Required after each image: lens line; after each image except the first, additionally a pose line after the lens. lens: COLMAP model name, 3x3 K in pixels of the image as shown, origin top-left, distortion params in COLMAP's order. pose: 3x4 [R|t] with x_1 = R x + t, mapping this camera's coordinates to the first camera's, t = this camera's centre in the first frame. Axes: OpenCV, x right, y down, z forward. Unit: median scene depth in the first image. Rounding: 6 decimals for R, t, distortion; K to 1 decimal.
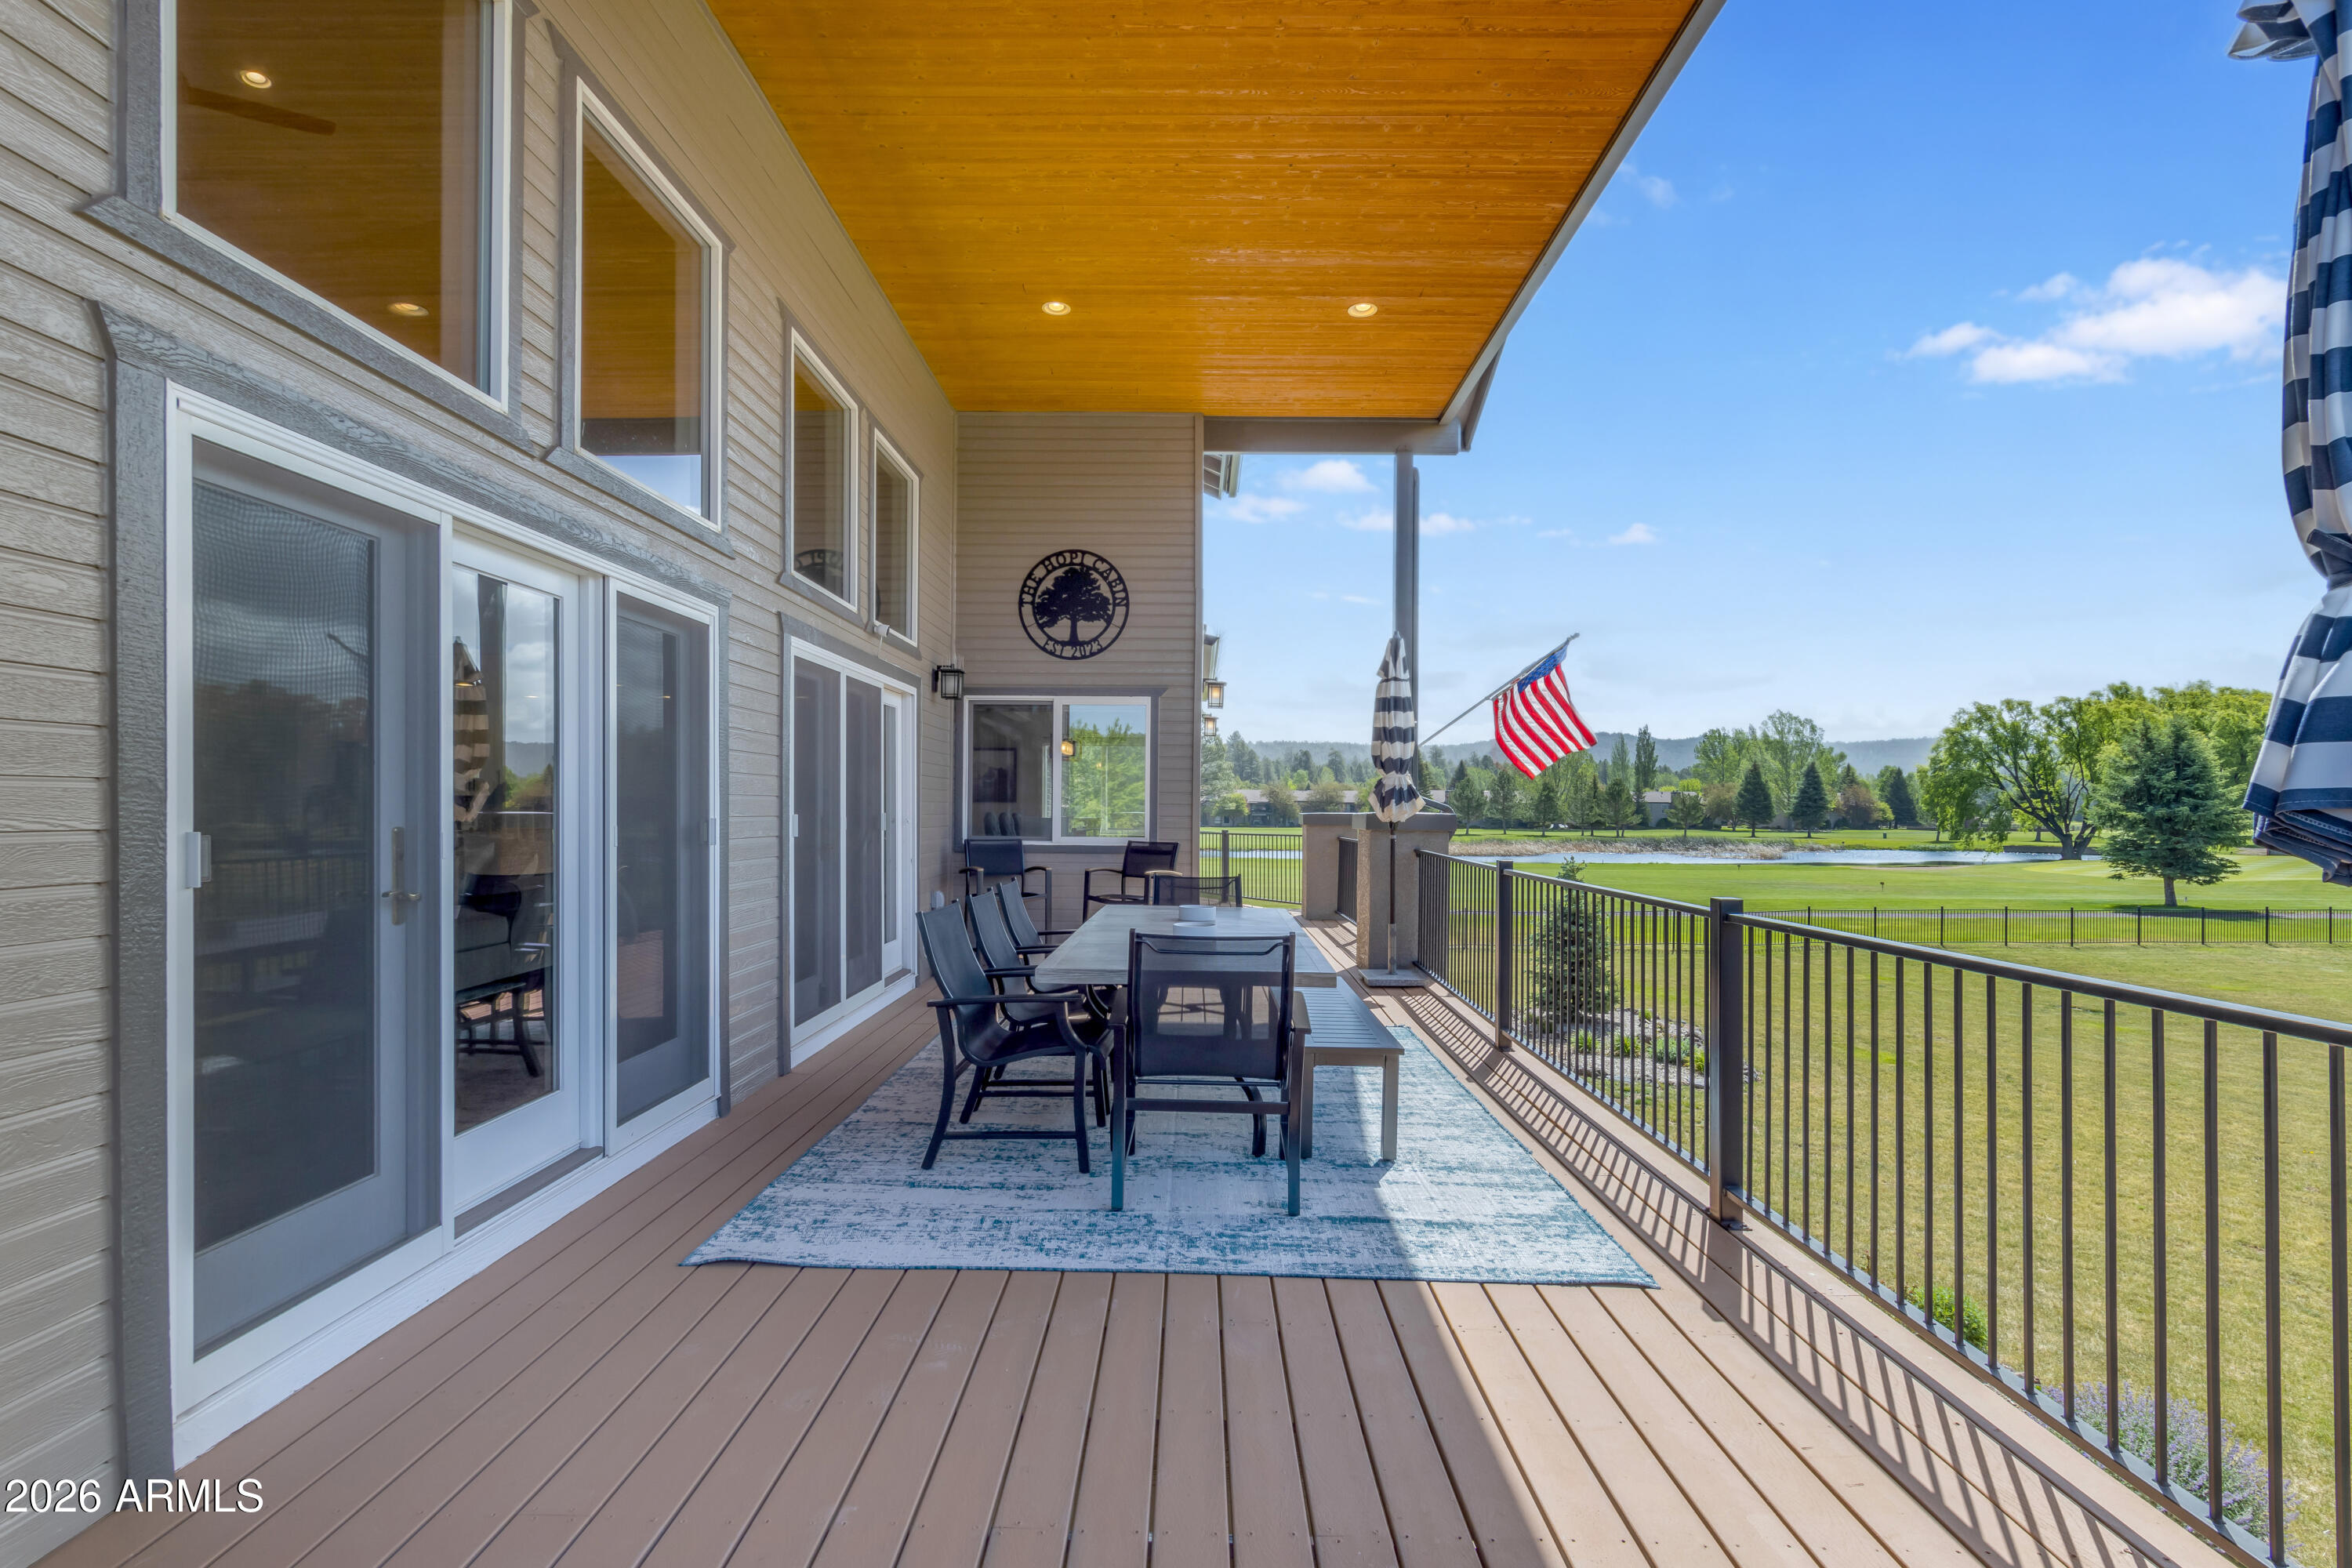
lens RADIAL K [[1093.0, 0, 1172.3], [0, 1093.0, 805.5], [0, 0, 1]] dist [0.000487, 0.001304]
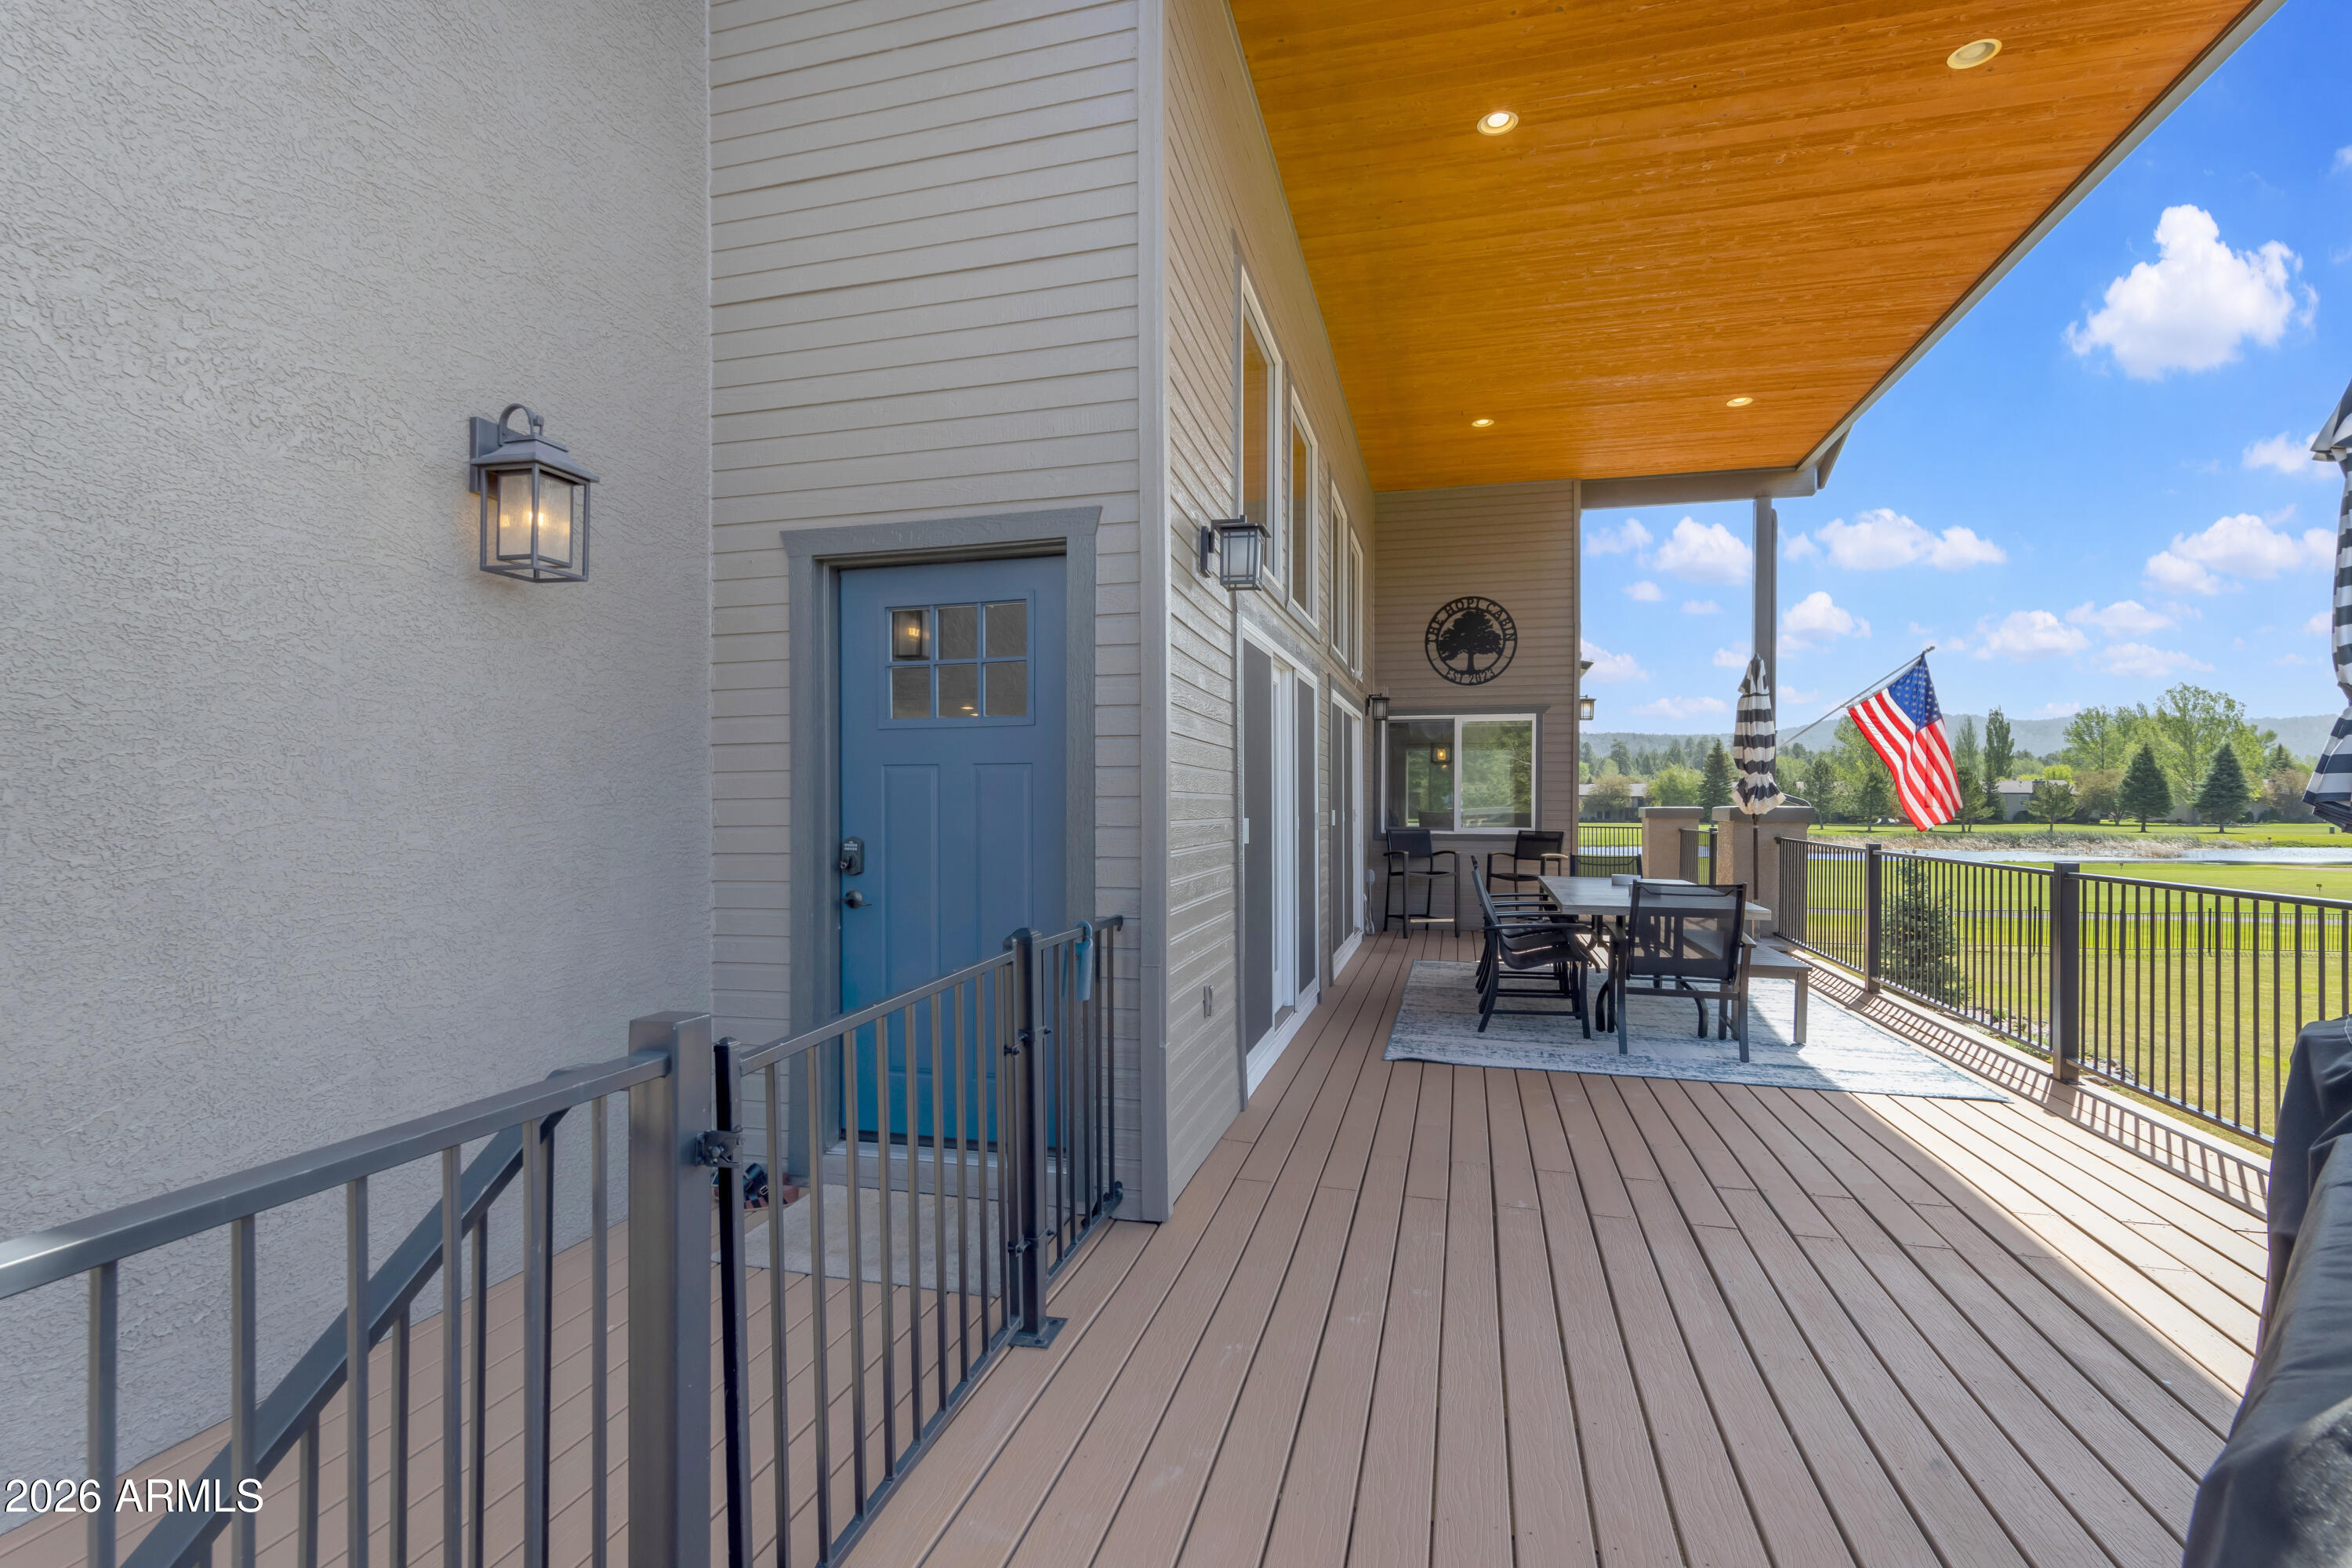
lens RADIAL K [[1093.0, 0, 1167.2], [0, 1093.0, 818.1], [0, 0, 1]] dist [0.000487, 0.001304]
pose [[0.970953, -0.004576, -0.239225, -0.129009], [0.008106, 0.999872, 0.013773, -0.002116], [0.239132, -0.015313, 0.970866, -0.293167]]
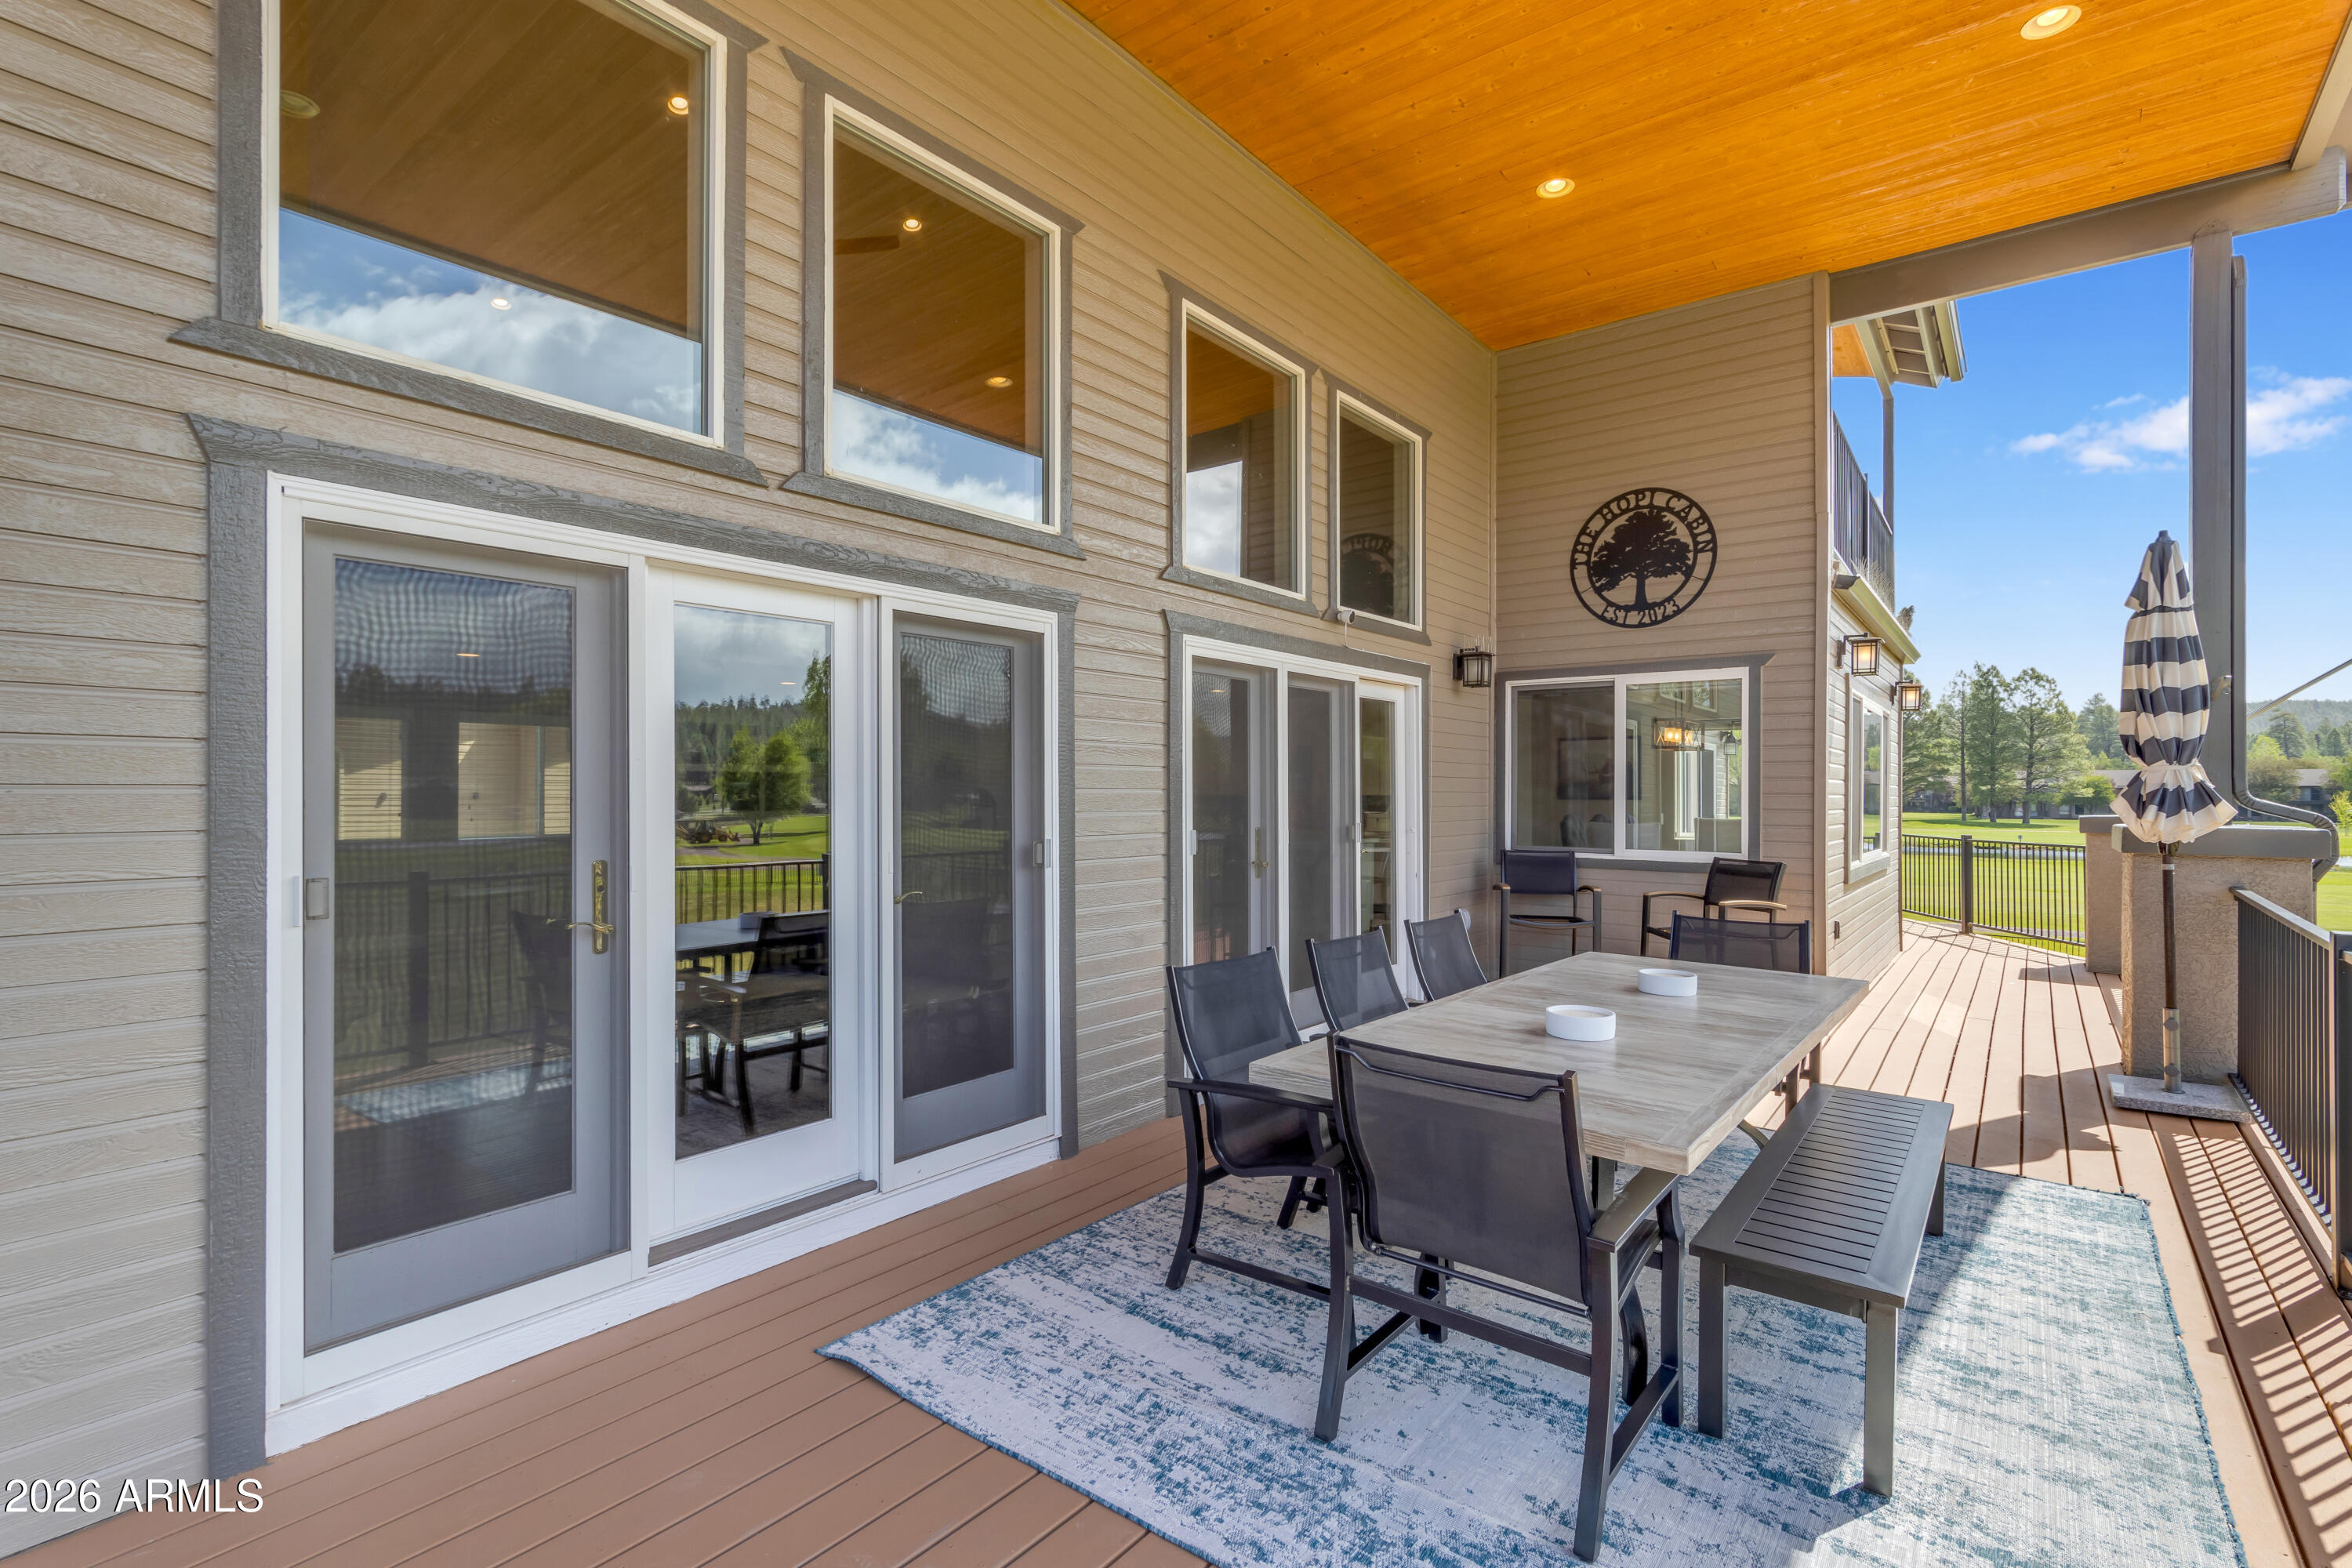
lens RADIAL K [[1093.0, 0, 1172.6], [0, 1093.0, 784.2], [0, 0, 1]] dist [0.000487, 0.001304]
pose [[0.796880, -0.009492, -0.604063, 0.117898], [0.004734, 0.999944, -0.009468, -0.013287], [0.604119, 0.004685, 0.796881, 0.161697]]
